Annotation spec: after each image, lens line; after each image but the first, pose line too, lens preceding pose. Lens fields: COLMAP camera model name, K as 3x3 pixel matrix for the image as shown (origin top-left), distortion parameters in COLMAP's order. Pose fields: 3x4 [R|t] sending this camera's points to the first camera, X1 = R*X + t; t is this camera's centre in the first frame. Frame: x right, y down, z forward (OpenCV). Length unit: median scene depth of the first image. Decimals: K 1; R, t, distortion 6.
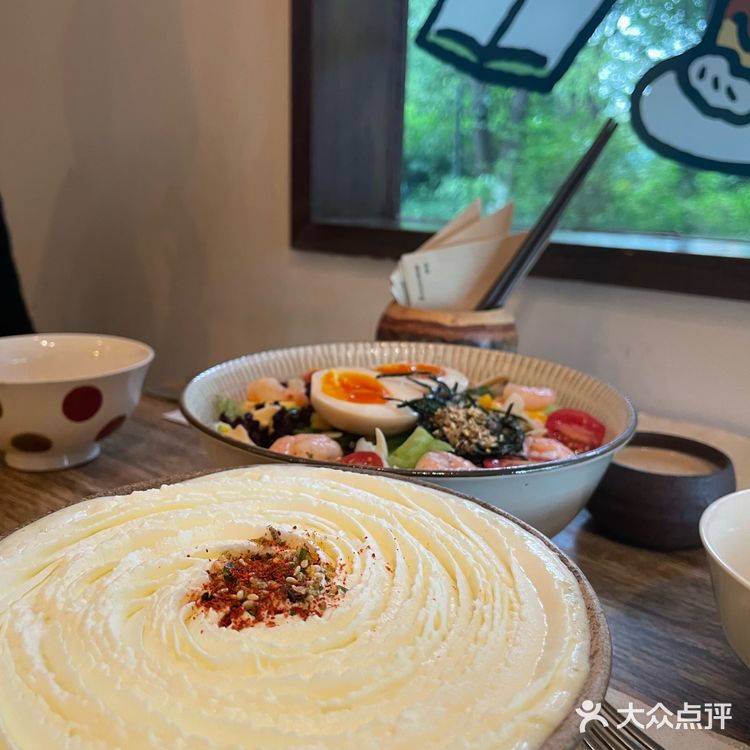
lens RADIAL K [[787.5, 0, 375.0], [0, 787.5, 375.0], [0, 0, 1]] dist [0.088362, -0.161809]
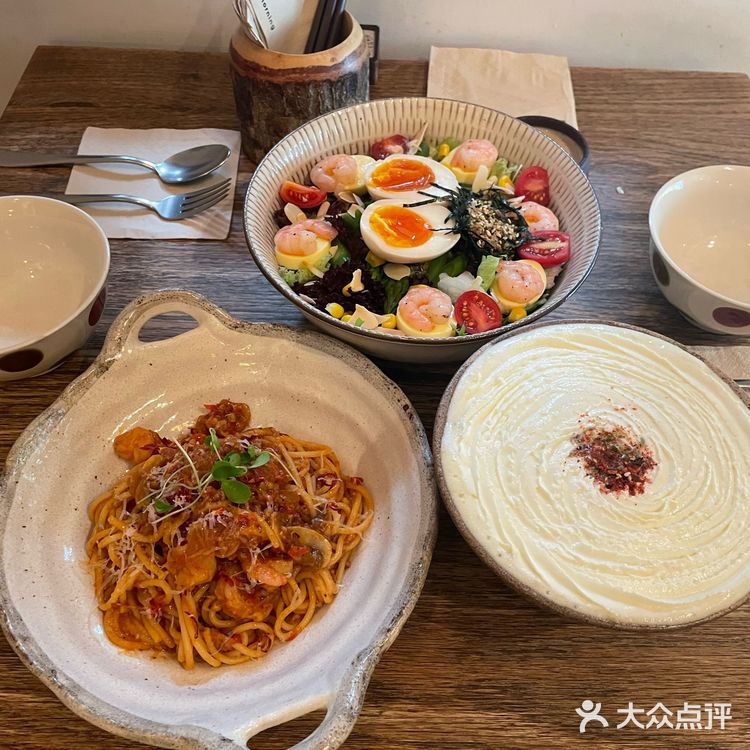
lens RADIAL K [[774.2, 0, 382.8], [0, 774.2, 393.8], [0, 0, 1]] dist [0.093053, -0.160096]
pose [[0.787581, -0.509818, 0.346123, -0.332398], [0.153887, 0.706624, 0.690653, -0.354403], [-0.596686, -0.490682, 0.634978, 0.068164]]
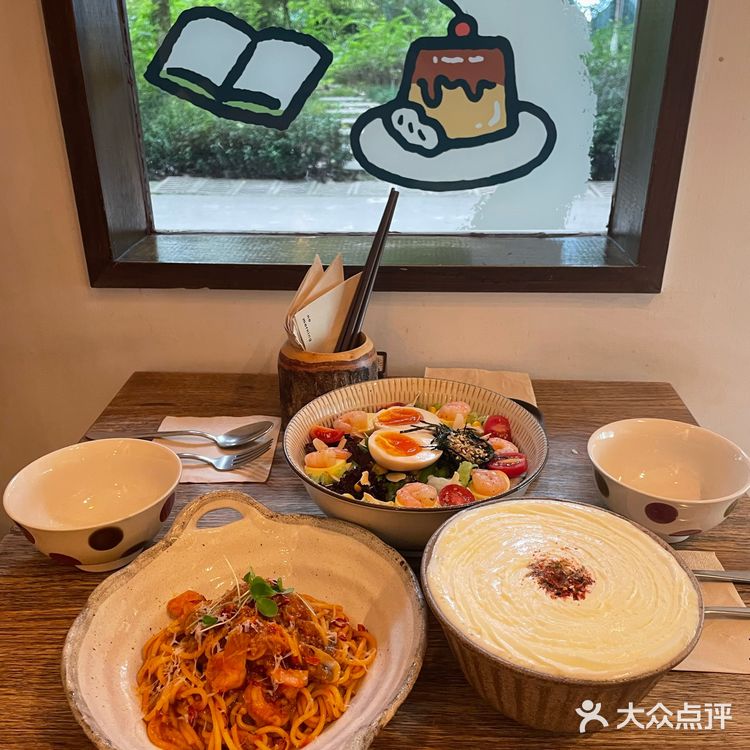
lens RADIAL K [[787.5, 0, 375.0], [0, 787.5, 375.0], [0, 0, 1]] dist [0.088362, -0.161809]
pose [[0.802272, -0.281333, 0.526509, -0.500313], [0.174701, 0.954020, 0.243567, -0.298111], [-0.570823, -0.103425, 0.814533, -0.173914]]
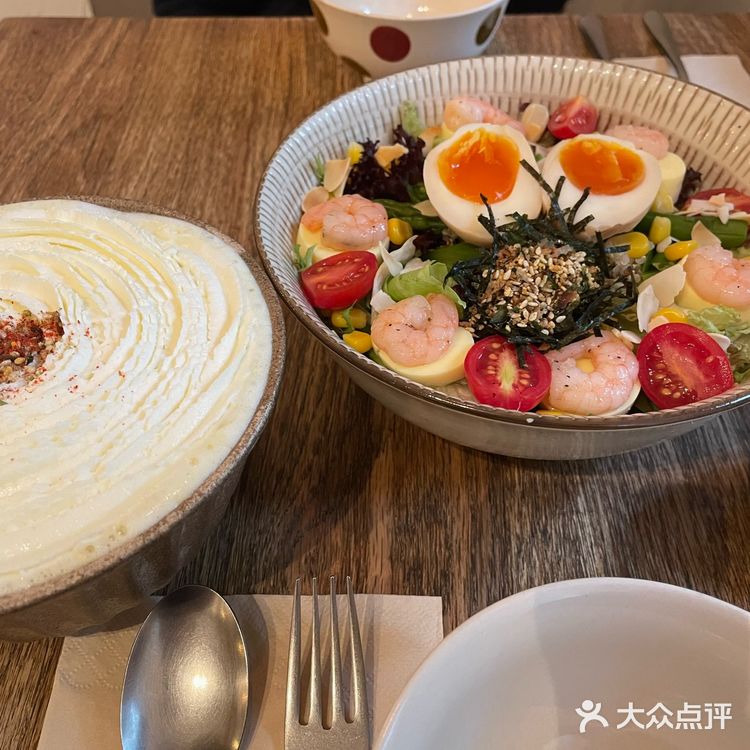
lens RADIAL K [[787.5, 0, 375.0], [0, 787.5, 375.0], [0, 0, 1]] dist [0.088362, -0.161809]
pose [[0.620814, 0.566117, -0.542312, 0.251859], [-0.182536, 0.777132, 0.602285, -0.154689], [0.762411, -0.274915, 0.585791, 0.219579]]
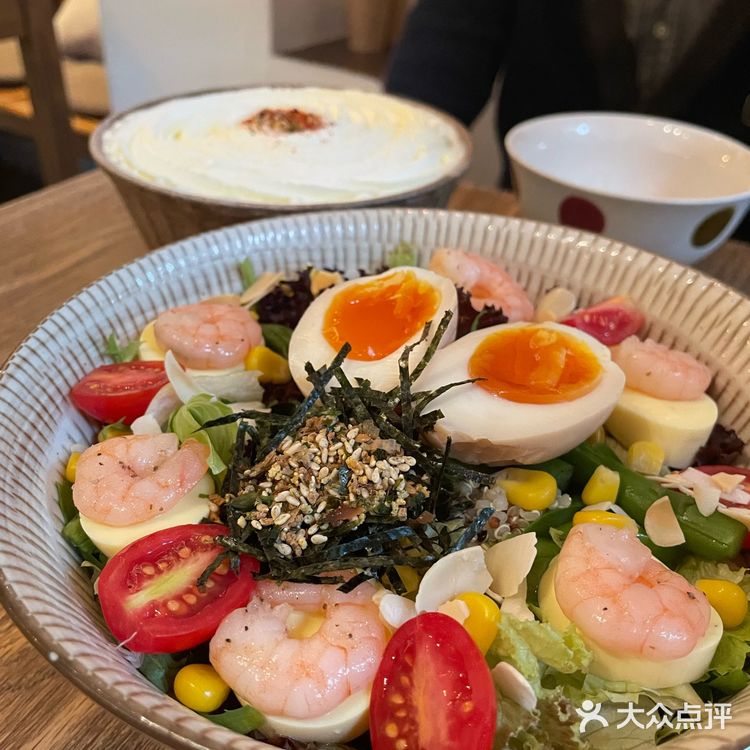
lens RADIAL K [[787.5, 0, 375.0], [0, 787.5, 375.0], [0, 0, 1]] dist [0.088362, -0.161809]
pose [[0.176772, 0.539875, -0.822974, 0.256238], [-0.294965, 0.826769, 0.479007, -0.120329], [0.939014, 0.158074, 0.305394, 0.459827]]
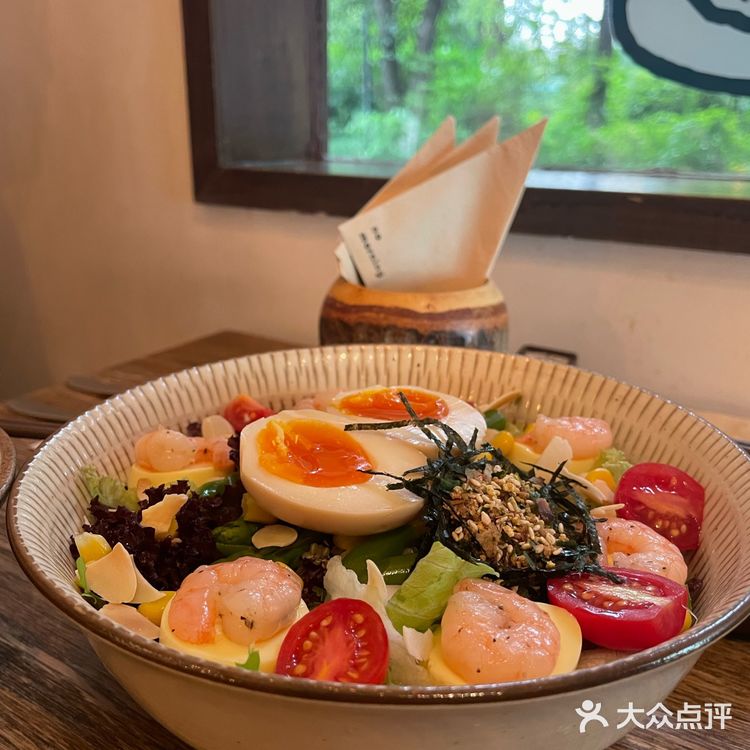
lens RADIAL K [[787.5, 0, 375.0], [0, 787.5, 375.0], [0, 0, 1]] dist [0.088362, -0.161809]
pose [[0.993437, -0.055218, 0.100168, -0.019788], [0.047604, 0.995904, 0.076873, -0.048938], [-0.104003, -0.071600, 0.991996, 0.219501]]
